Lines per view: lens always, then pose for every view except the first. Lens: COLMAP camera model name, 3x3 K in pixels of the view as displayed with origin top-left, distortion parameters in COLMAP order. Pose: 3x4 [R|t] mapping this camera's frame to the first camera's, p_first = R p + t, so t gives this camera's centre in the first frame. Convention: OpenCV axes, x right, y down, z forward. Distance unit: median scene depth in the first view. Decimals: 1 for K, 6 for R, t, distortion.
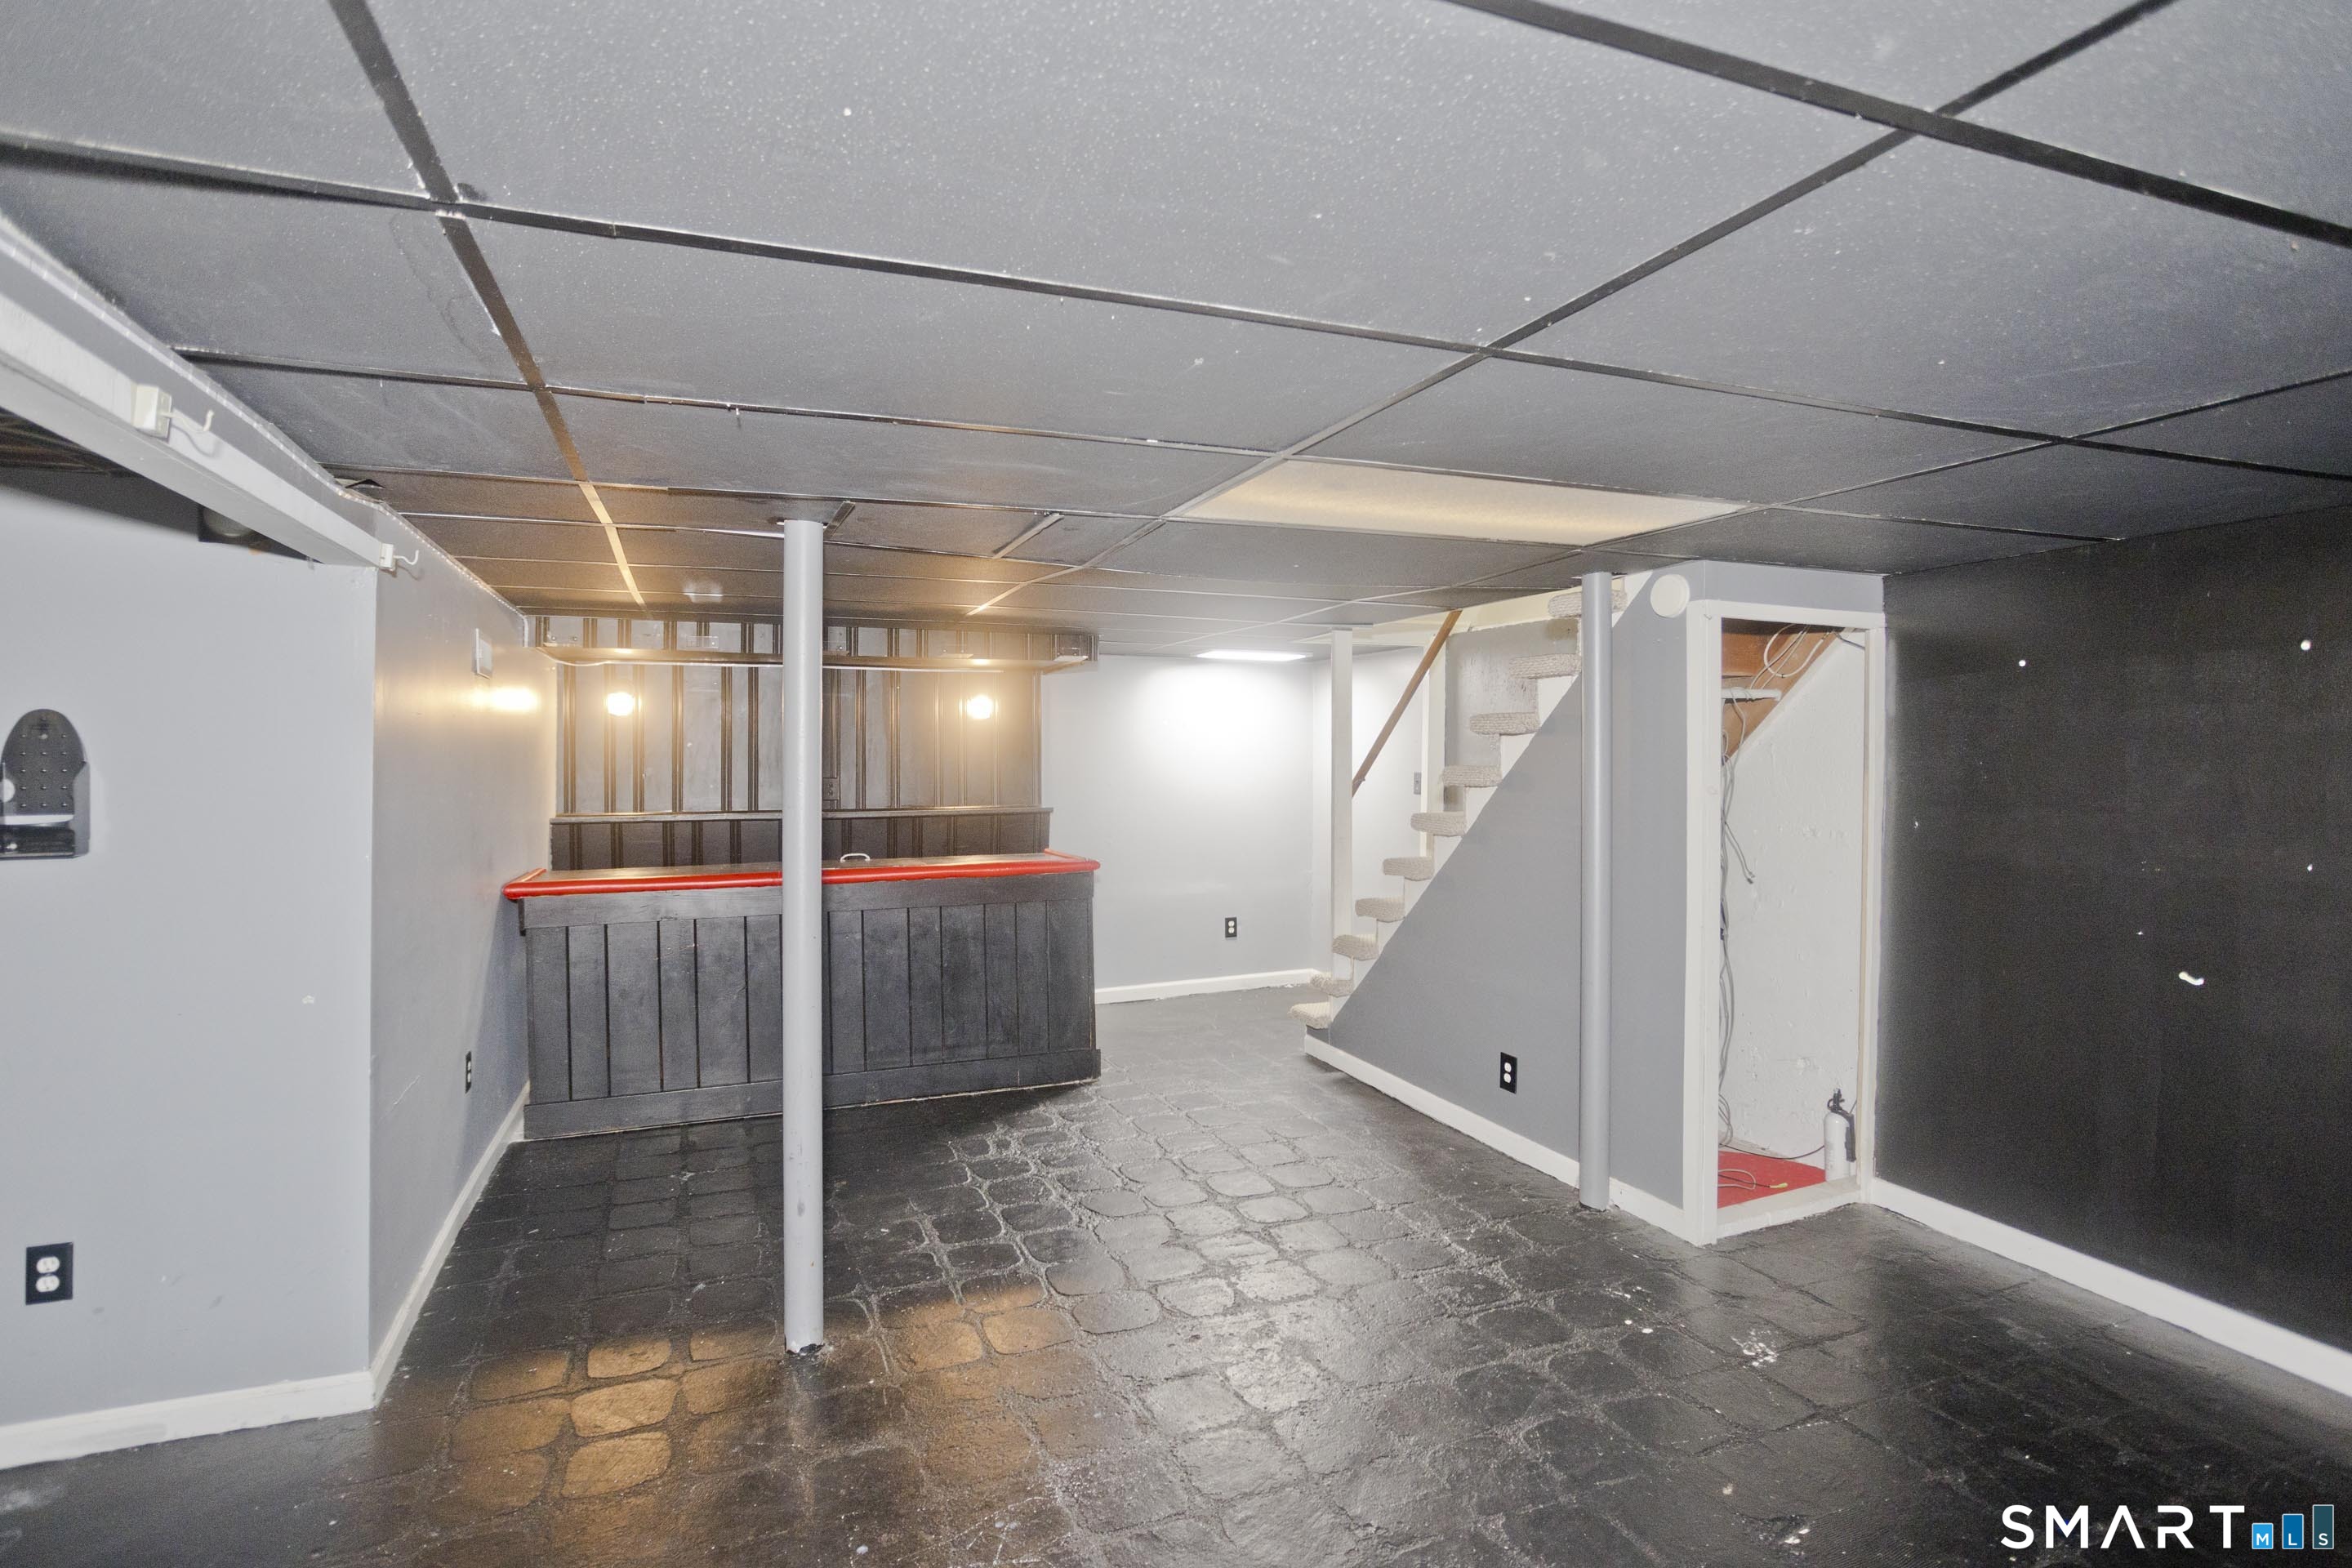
lens RADIAL K [[1135.1, 0, 1176.0], [0, 1135.1, 784.0], [0, 0, 1]] dist [-0.050403, 0.032426]
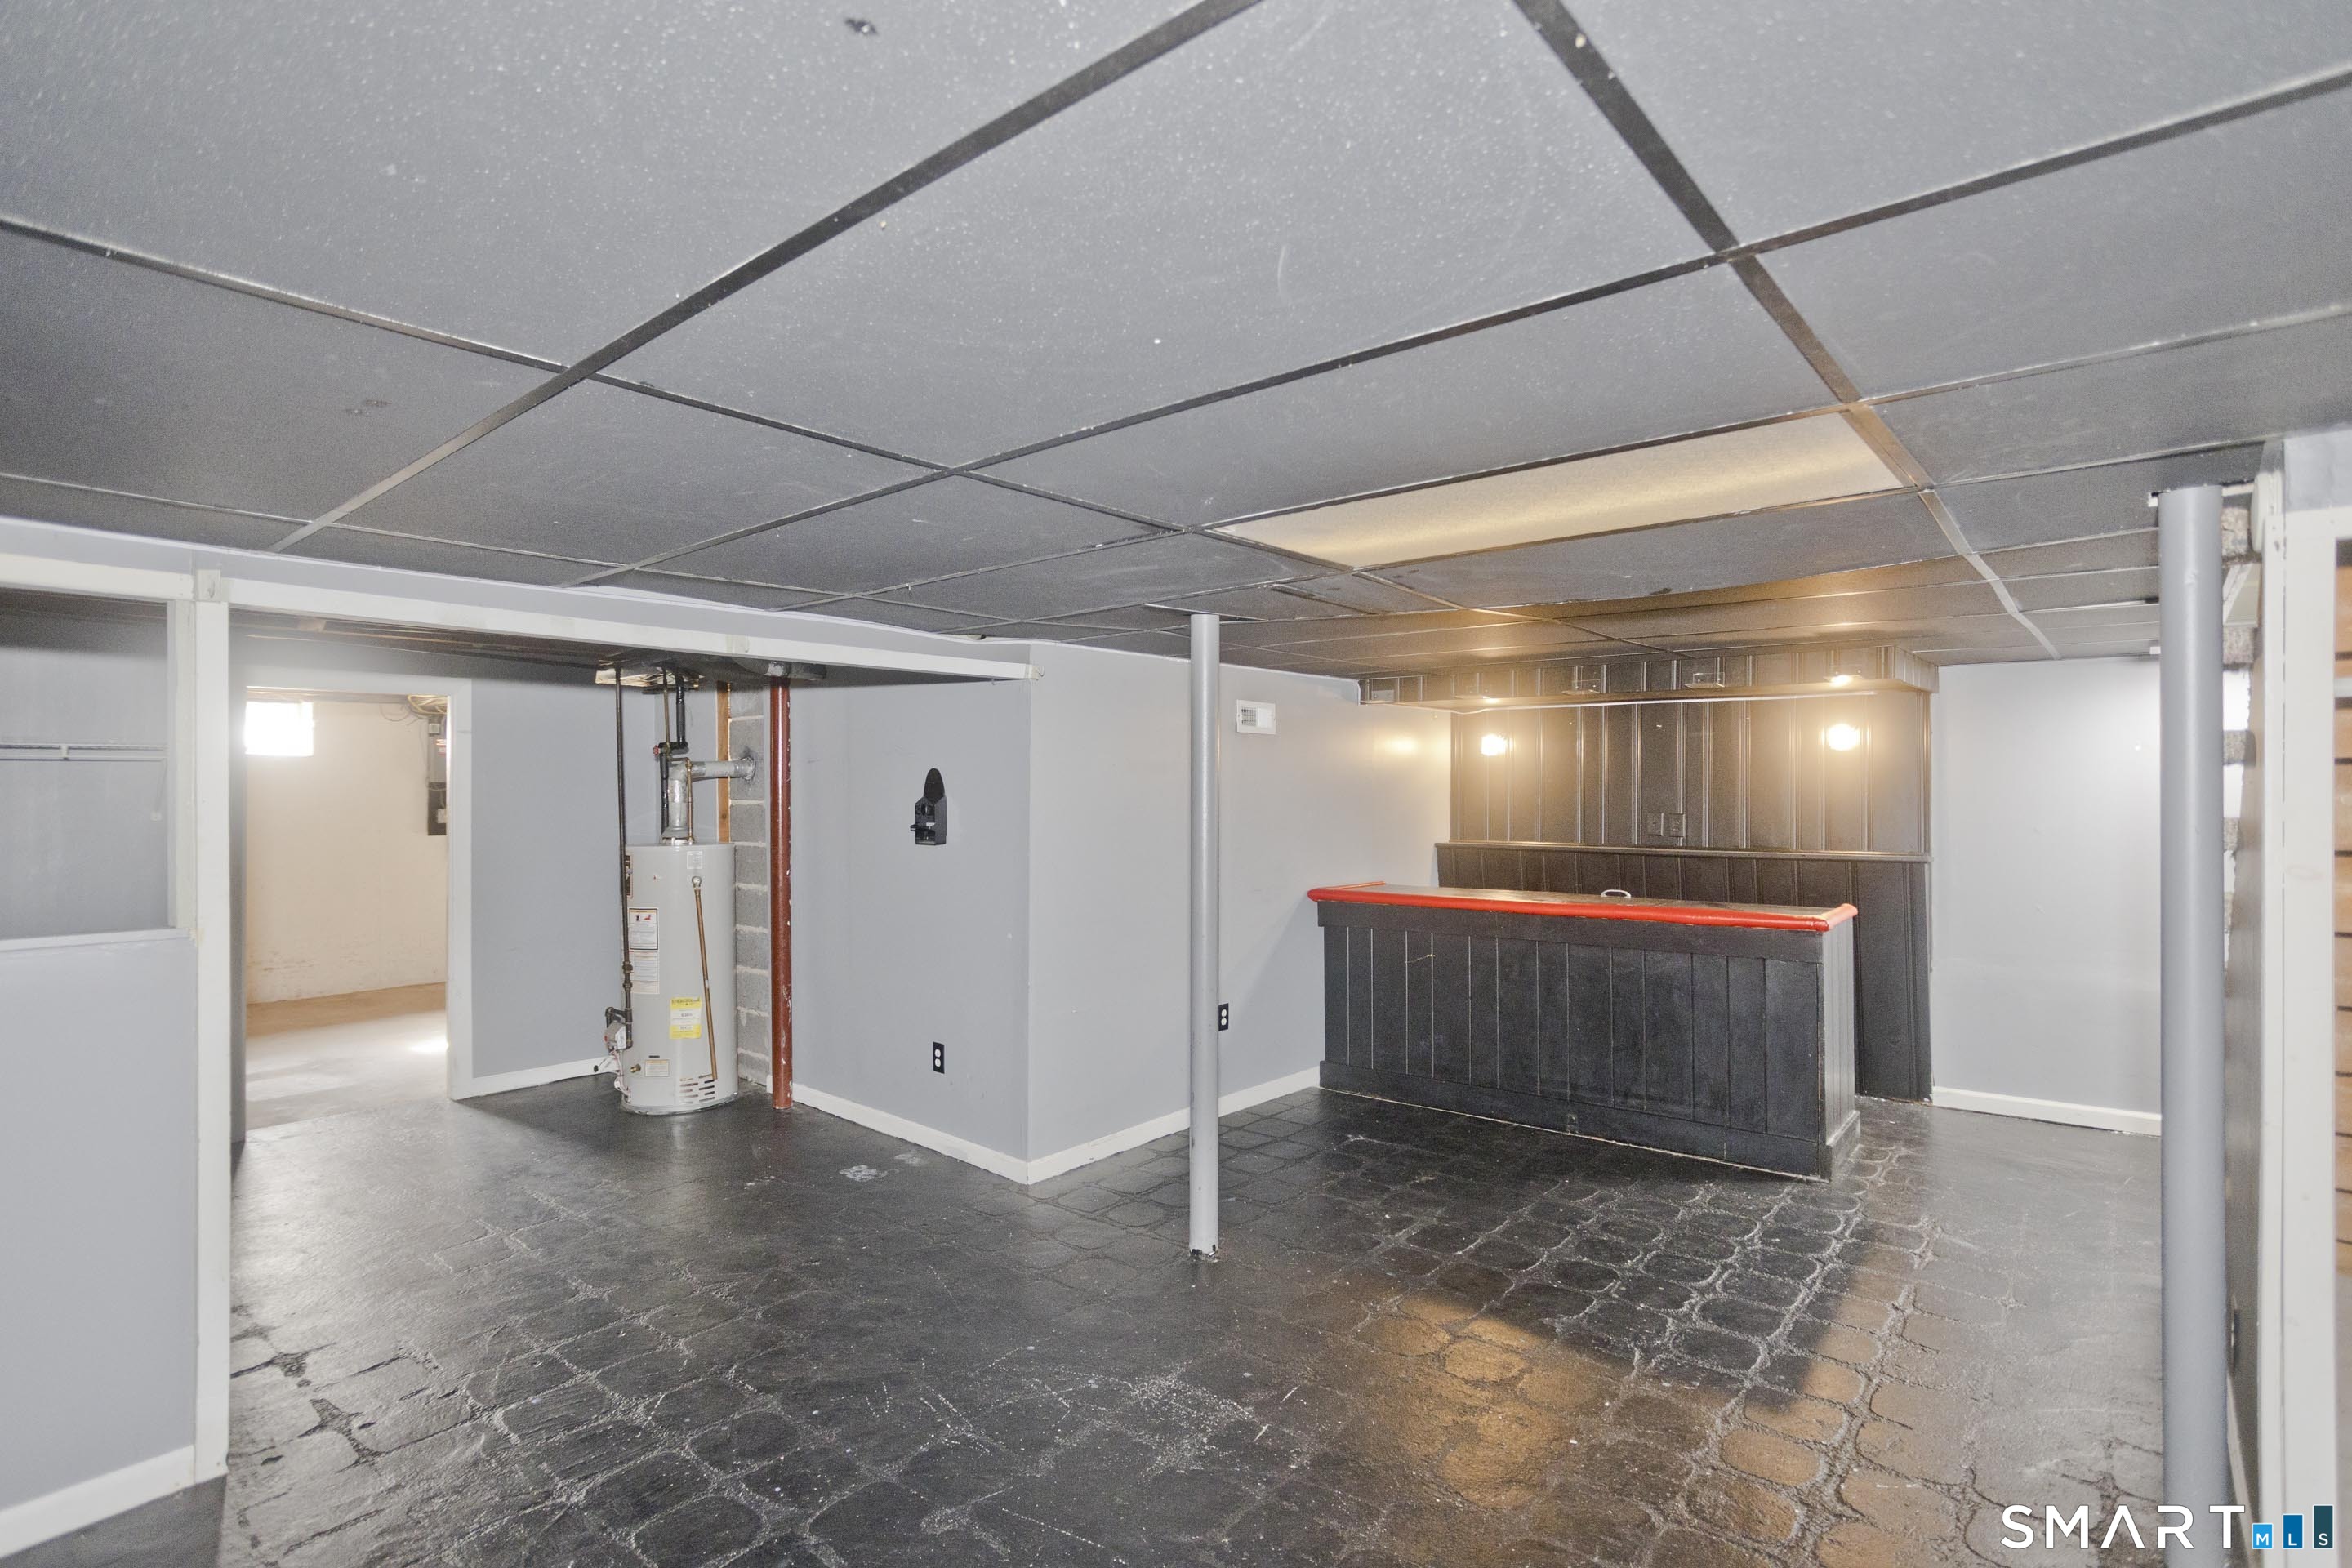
lens RADIAL K [[1135.1, 0, 1176.0], [0, 1135.1, 784.0], [0, 0, 1]] dist [-0.050403, 0.032426]
pose [[0.496086, -0.003246, -0.868267, 0.419878], [-0.022980, 0.999594, -0.016866, -0.007030], [0.867969, 0.028319, 0.495810, 0.170732]]
